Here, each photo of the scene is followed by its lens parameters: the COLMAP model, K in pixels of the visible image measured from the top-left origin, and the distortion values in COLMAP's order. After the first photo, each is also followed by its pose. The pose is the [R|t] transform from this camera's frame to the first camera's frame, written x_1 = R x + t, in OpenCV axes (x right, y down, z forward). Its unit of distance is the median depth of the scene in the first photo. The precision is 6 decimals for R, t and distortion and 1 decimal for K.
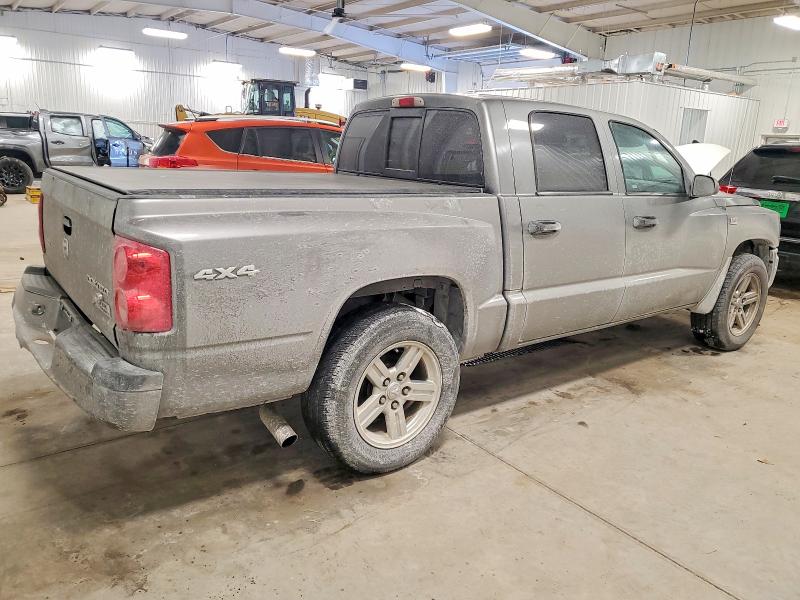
lens RADIAL K [[635.7, 0, 400.0], [0, 635.7, 300.0], [0, 0, 1]] dist [-0.009534, -0.015556]
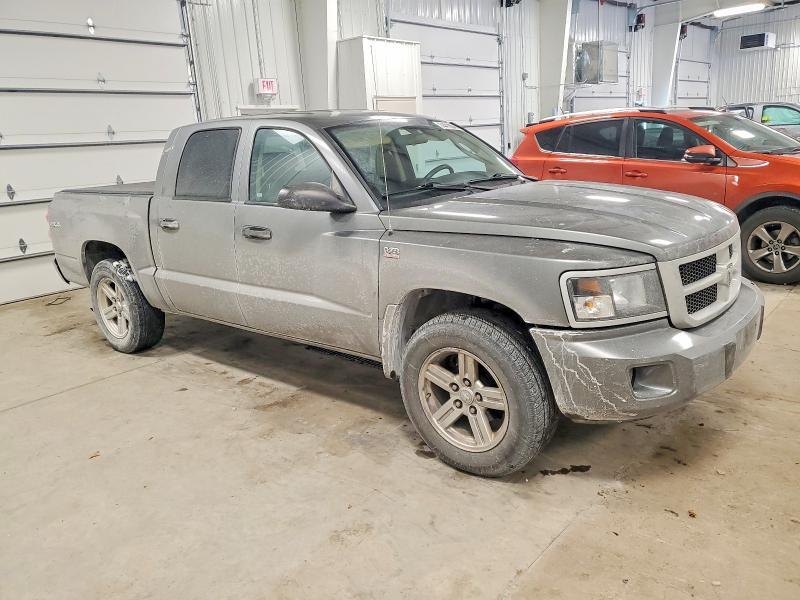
lens RADIAL K [[635.7, 0, 400.0], [0, 635.7, 300.0], [0, 0, 1]] dist [-0.009534, -0.015556]
pose [[0.211362, 0.193797, -0.958002, 1.314465], [-0.172088, 0.972213, 0.158705, -0.204955], [0.962139, 0.131316, 0.238839, 0.951789]]
